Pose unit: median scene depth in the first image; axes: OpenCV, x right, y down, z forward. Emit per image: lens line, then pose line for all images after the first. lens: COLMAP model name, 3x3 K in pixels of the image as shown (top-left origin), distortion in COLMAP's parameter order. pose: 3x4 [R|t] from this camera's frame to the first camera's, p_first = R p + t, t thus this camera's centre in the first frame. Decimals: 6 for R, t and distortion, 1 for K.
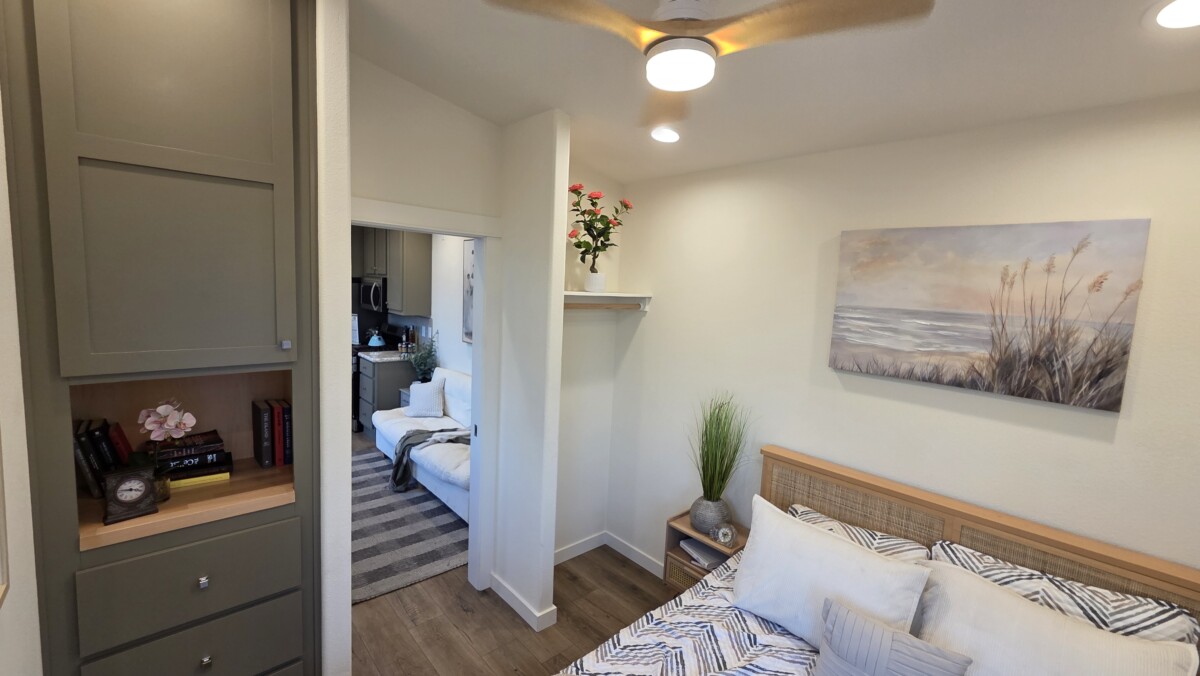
lens RADIAL K [[491.4, 0, 593.1], [0, 491.4, 335.5], [0, 0, 1]] dist [0.000264, 0.000213]
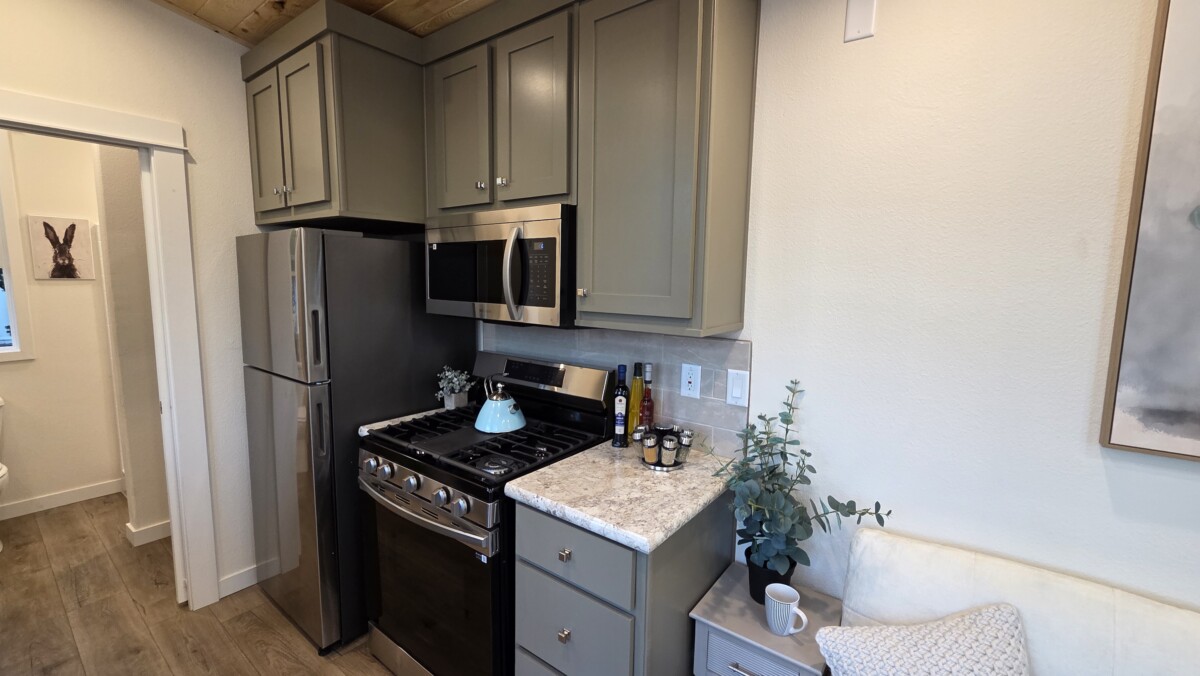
lens RADIAL K [[491.4, 0, 593.1], [0, 491.4, 335.5], [0, 0, 1]] dist [0.000264, 0.000213]
pose [[0.983014, -0.051295, 0.176216, -0.471050], [0.048456, 0.998617, 0.020374, -0.047754], [-0.177017, -0.011489, 0.984141, 0.728351]]
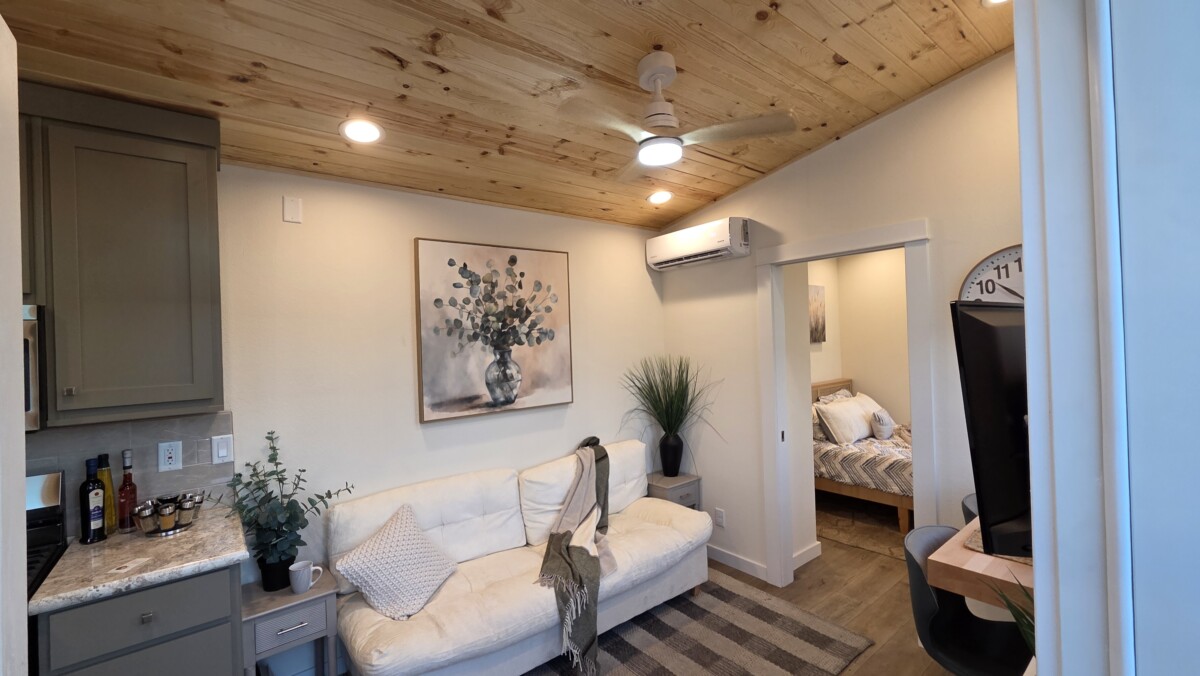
lens RADIAL K [[491.4, 0, 593.1], [0, 491.4, 335.5], [0, 0, 1]] dist [0.000264, 0.000213]
pose [[0.057846, -0.044744, 0.997322, -0.698990], [0.139468, 0.989561, 0.036307, -0.067587], [-0.988536, 0.136994, 0.063482, 0.680691]]
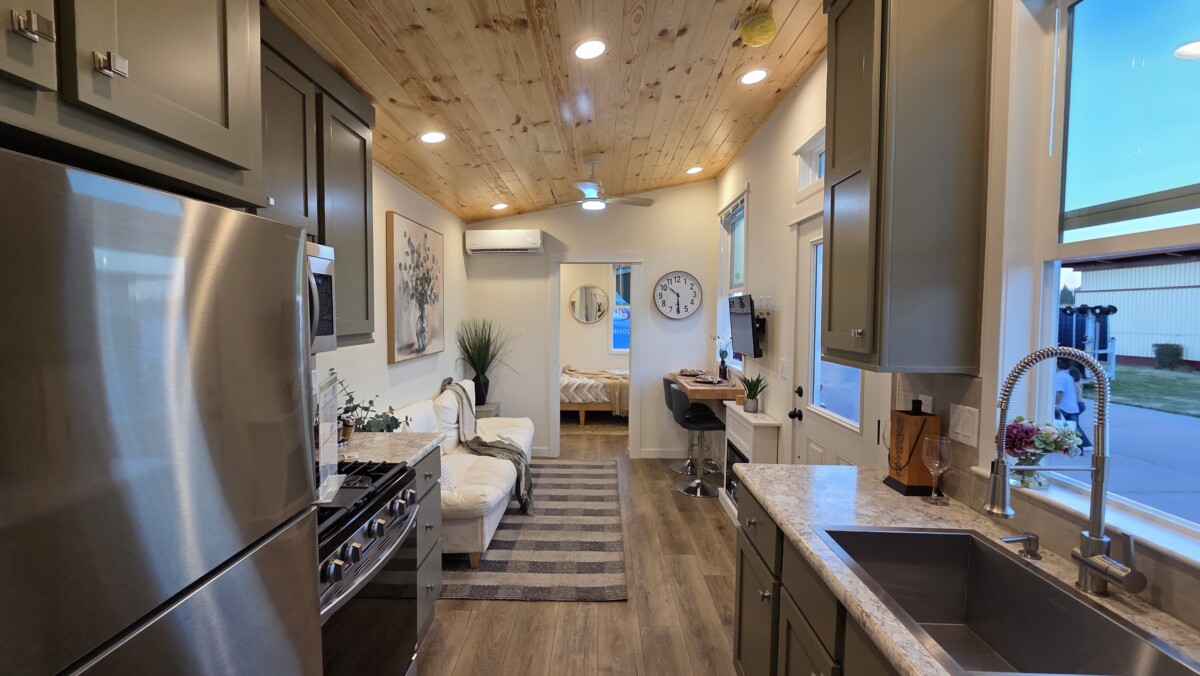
lens RADIAL K [[491.4, 0, 593.1], [0, 491.4, 335.5], [0, 0, 1]] dist [0.000264, 0.000213]
pose [[-0.732238, -0.084330, 0.675807, -0.804689], [0.030961, 0.987156, 0.156728, -0.107165], [-0.680344, 0.135687, -0.720223, 1.144146]]
